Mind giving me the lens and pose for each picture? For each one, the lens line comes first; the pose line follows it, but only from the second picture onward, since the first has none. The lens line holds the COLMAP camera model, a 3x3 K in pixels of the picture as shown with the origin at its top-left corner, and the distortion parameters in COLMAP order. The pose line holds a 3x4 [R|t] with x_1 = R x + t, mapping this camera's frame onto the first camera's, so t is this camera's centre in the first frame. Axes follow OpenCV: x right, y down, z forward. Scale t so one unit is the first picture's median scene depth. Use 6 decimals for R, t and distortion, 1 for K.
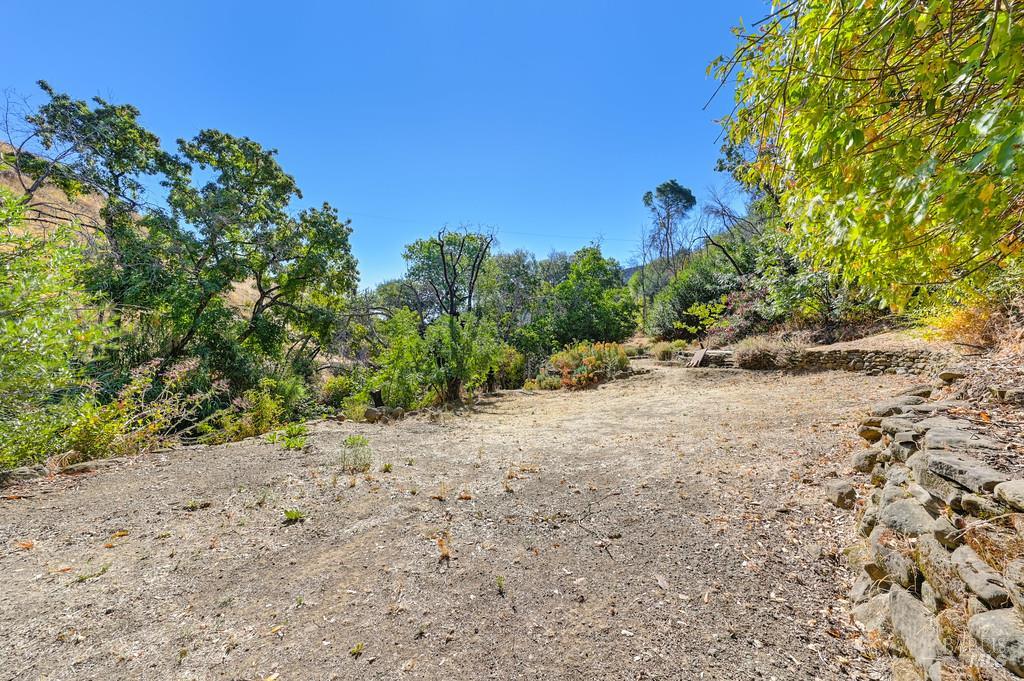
lens RADIAL K [[403.1, 0, 518.4], [0, 403.1, 343.4], [0, 0, 1]] dist [-0.002007, 0.000536]
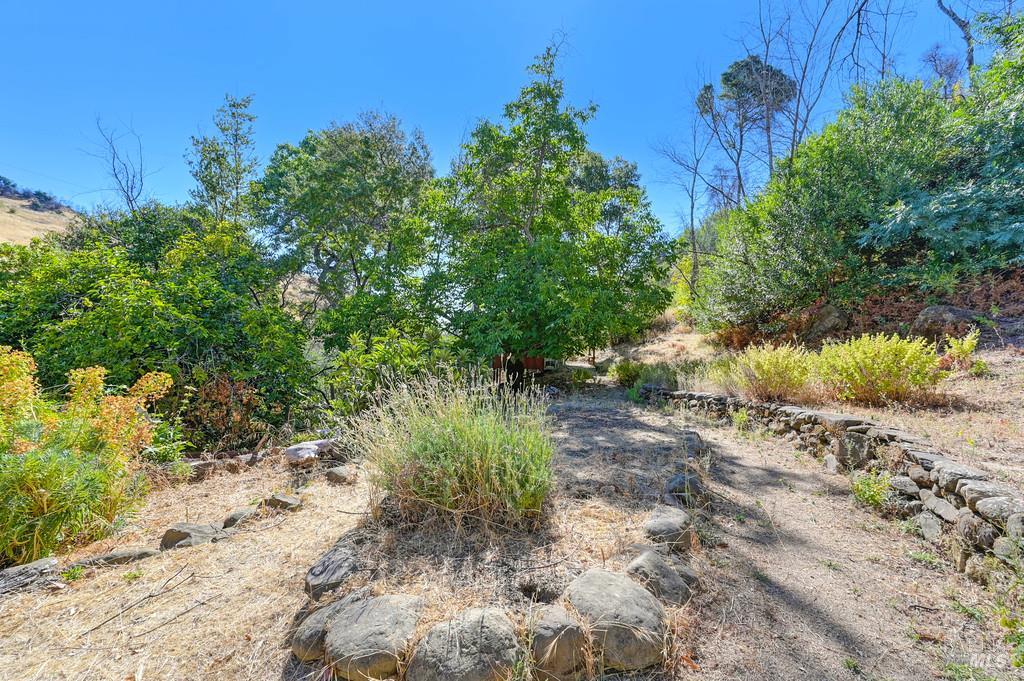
lens RADIAL K [[403.1, 0, 513.8], [0, 403.1, 343.7], [0, 0, 1]] dist [-0.002007, 0.000536]
pose [[0.991876, 0.021460, -0.125389, 0.260211], [-0.020680, 0.999758, 0.007516, -0.002986], [0.125520, -0.004862, 0.992079, 0.796562]]
